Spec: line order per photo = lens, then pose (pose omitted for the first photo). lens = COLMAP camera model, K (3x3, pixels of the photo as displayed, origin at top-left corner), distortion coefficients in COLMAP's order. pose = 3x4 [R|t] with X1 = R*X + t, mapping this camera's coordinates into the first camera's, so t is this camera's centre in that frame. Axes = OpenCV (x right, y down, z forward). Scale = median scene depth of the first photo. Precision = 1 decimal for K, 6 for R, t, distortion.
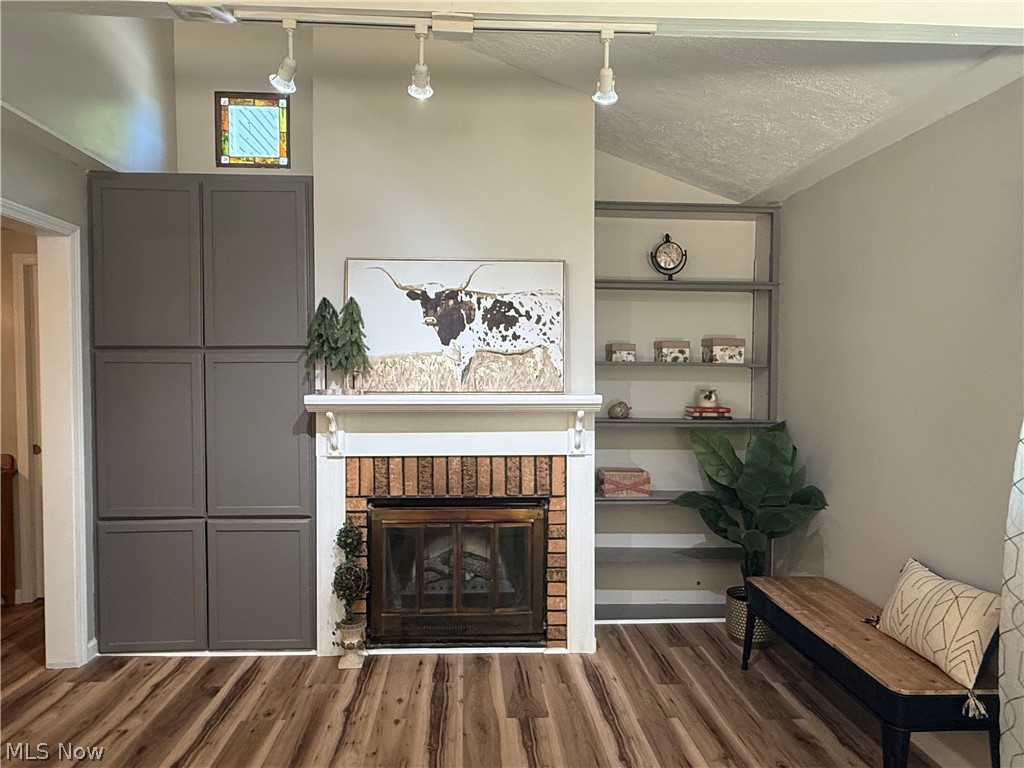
lens RADIAL K [[643.5, 0, 510.9], [0, 643.5, 386.4], [0, 0, 1]] dist [0.010243, 0.000381]
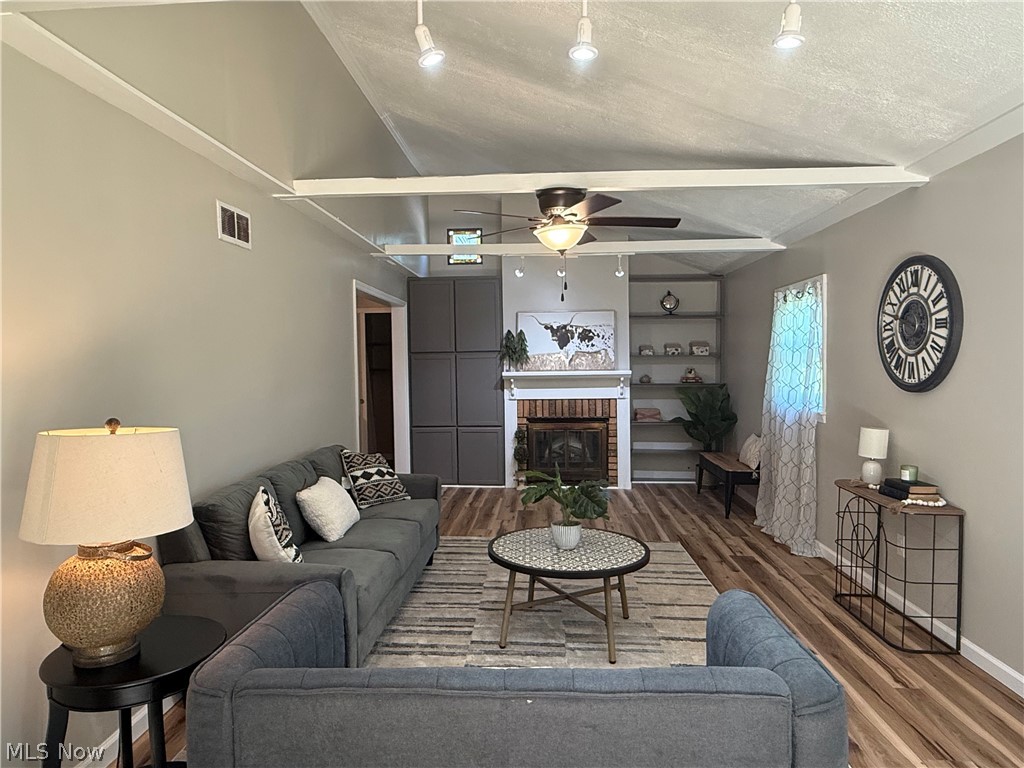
lens RADIAL K [[643.5, 0, 510.1], [0, 643.5, 383.3], [0, 0, 1]] dist [0.010243, 0.000381]
pose [[0.992643, -0.009539, -0.120702, -0.008781], [0.010898, 0.999884, 0.010601, 0.027972], [0.120587, -0.011838, 0.992632, -1.223712]]
